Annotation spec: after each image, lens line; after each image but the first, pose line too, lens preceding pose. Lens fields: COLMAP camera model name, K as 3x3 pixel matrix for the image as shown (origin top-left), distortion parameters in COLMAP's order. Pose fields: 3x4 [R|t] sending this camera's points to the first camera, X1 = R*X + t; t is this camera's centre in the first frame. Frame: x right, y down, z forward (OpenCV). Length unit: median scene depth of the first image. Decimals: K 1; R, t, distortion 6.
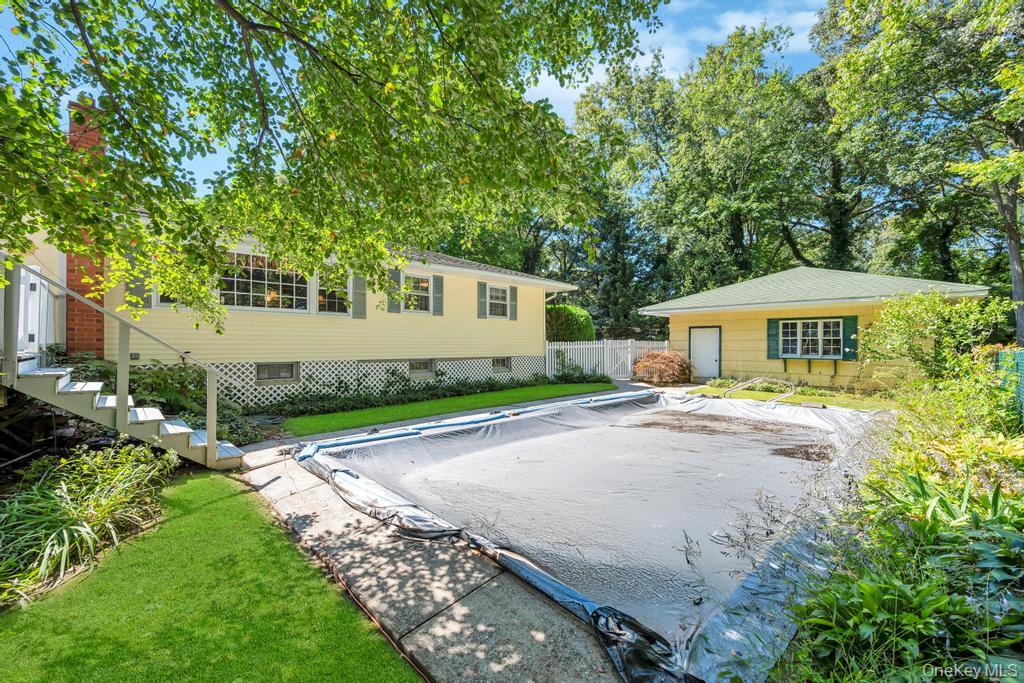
lens RADIAL K [[411.7, 0, 508.8], [0, 411.7, 341.4], [0, 0, 1]] dist [0.001964, -0.000191]
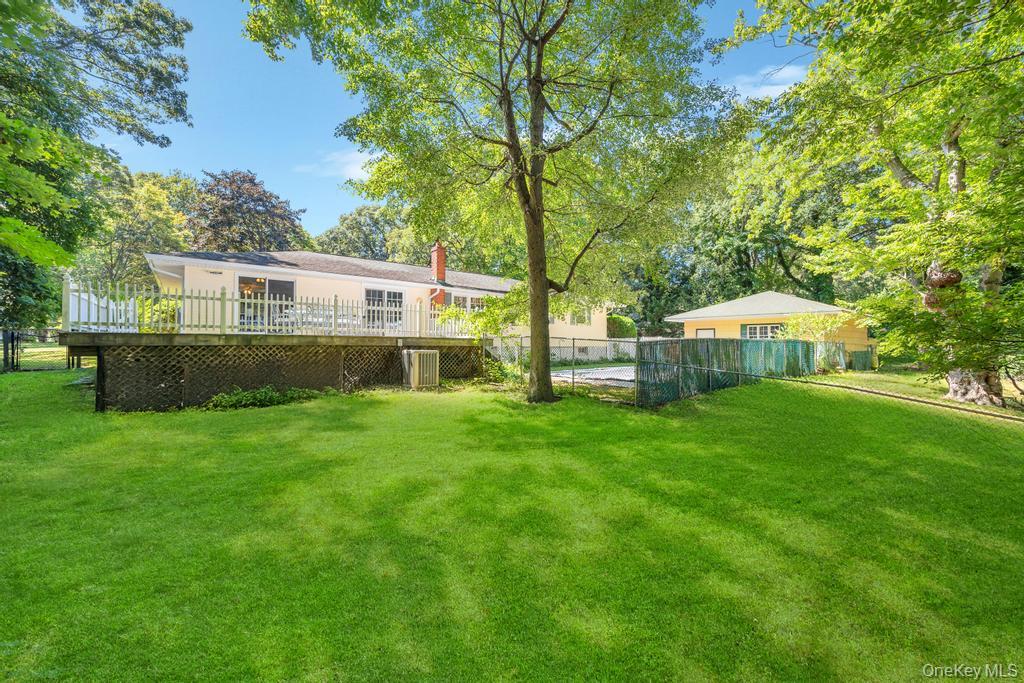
lens RADIAL K [[411.7, 0, 516.2], [0, 411.7, 341.1], [0, 0, 1]] dist [0.001964, -0.000191]
pose [[0.997239, -0.001493, -0.074244, -0.140155], [0.001289, 0.999995, -0.002799, 0.014892], [0.074248, 0.002695, 0.997236, -0.631527]]
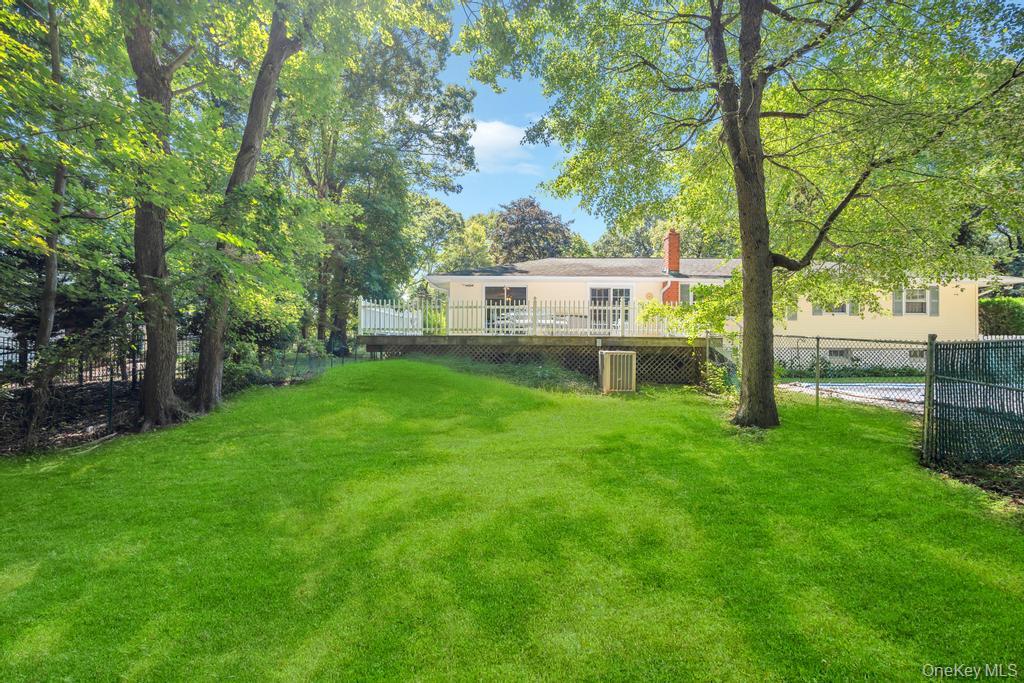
lens RADIAL K [[411.7, 0, 512.0], [0, 411.7, 340.7], [0, 0, 1]] dist [0.001964, -0.000191]
pose [[0.716915, -0.002788, -0.697155, -0.025905], [0.001910, 0.999996, -0.002034, 0.013193], [0.697158, 0.000127, 0.716917, -0.511252]]
